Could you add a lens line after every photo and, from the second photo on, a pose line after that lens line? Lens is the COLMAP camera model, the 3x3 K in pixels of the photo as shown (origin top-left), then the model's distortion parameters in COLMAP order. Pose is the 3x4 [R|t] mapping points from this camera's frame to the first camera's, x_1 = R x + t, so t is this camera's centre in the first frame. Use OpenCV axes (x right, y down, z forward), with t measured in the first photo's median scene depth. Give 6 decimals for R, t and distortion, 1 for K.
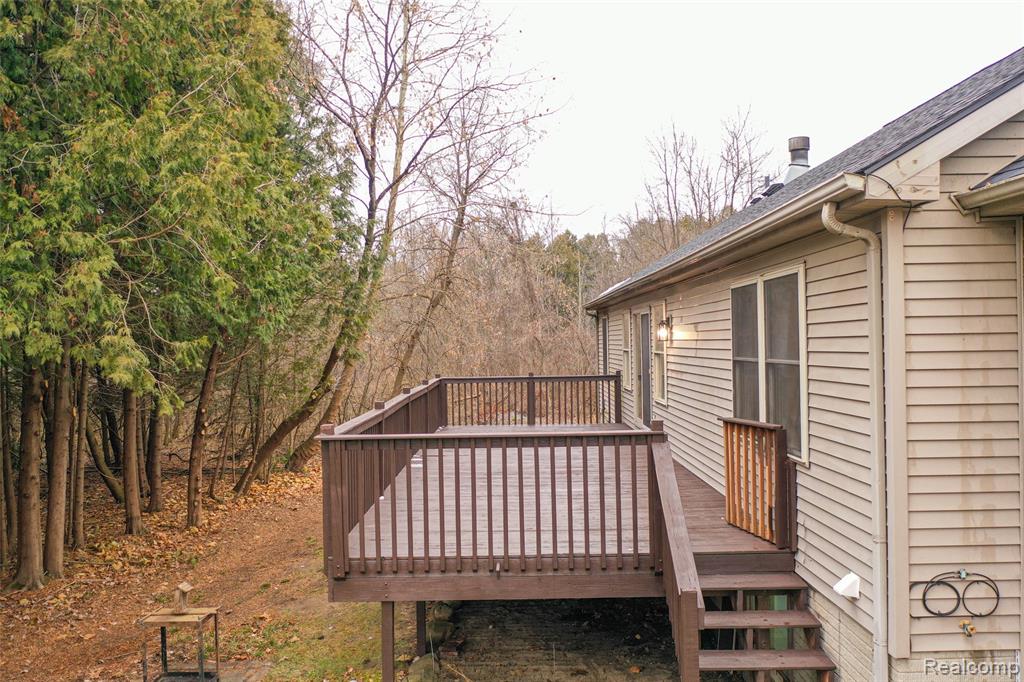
lens RADIAL K [[809.1, 0, 512.0], [0, 809.1, 341.0], [0, 0, 1]] dist [0.001251, -0.003246]
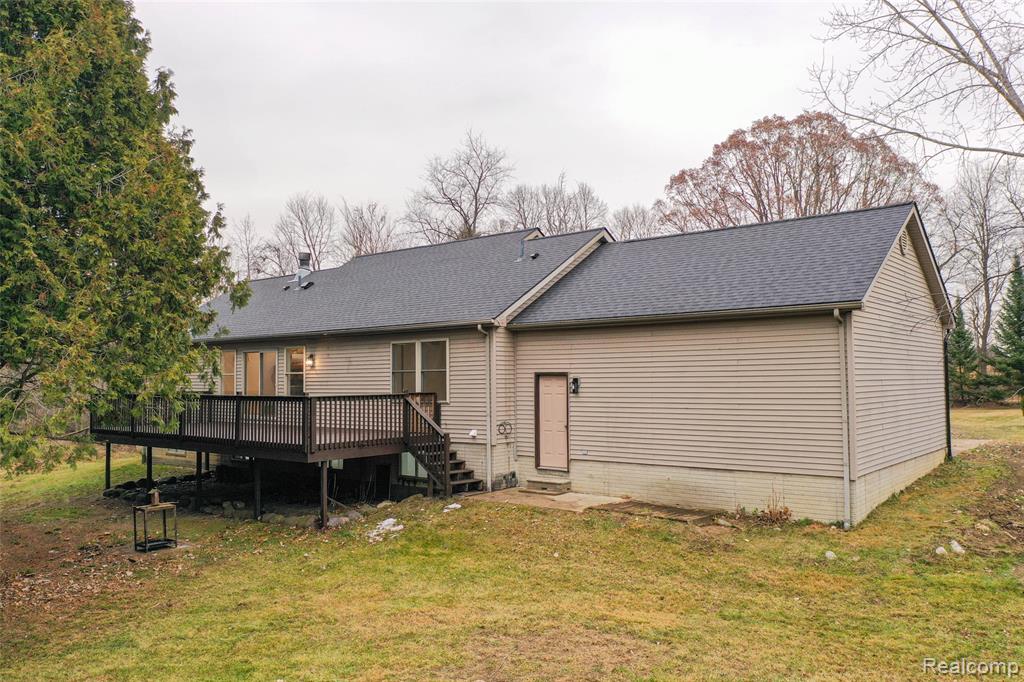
lens RADIAL K [[809.1, 0, 512.0], [0, 809.1, 341.0], [0, 0, 1]] dist [0.001251, -0.003246]
pose [[0.633988, 0.045763, 0.771987, -0.775598], [-0.000593, 0.998276, -0.058691, 0.040291], [-0.773342, 0.036751, 0.632922, -0.474540]]
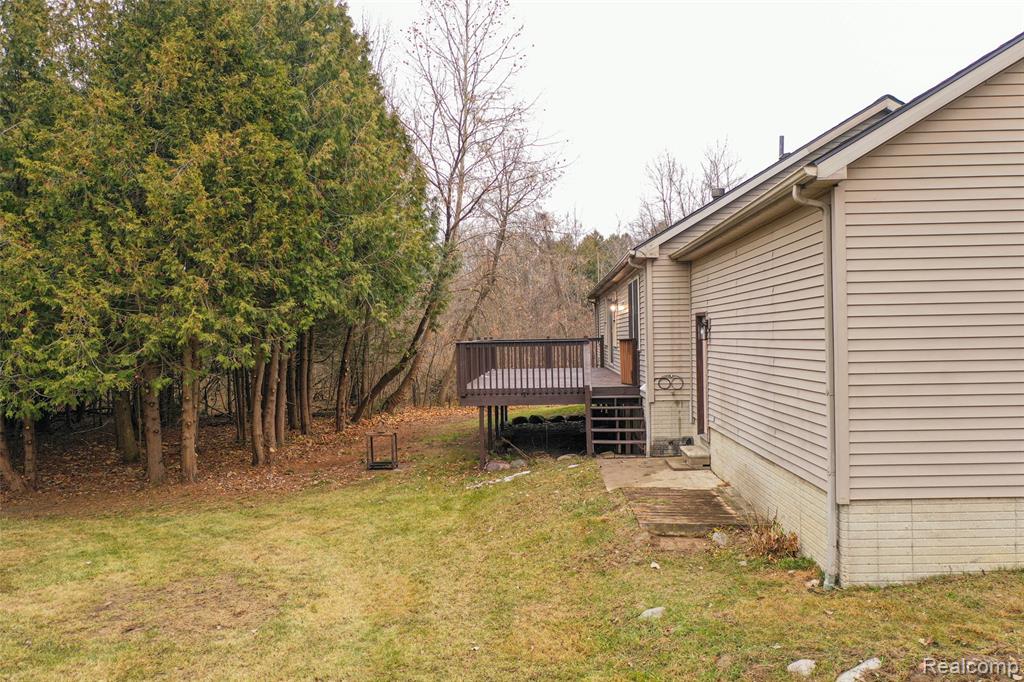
lens RADIAL K [[809.1, 0, 512.0], [0, 809.1, 341.0], [0, 0, 1]] dist [0.001251, -0.003246]
pose [[0.999004, -0.001309, -0.044602, 0.025540], [0.001570, 0.999982, 0.005824, 0.042904], [0.044593, -0.005888, 0.998988, -0.691076]]
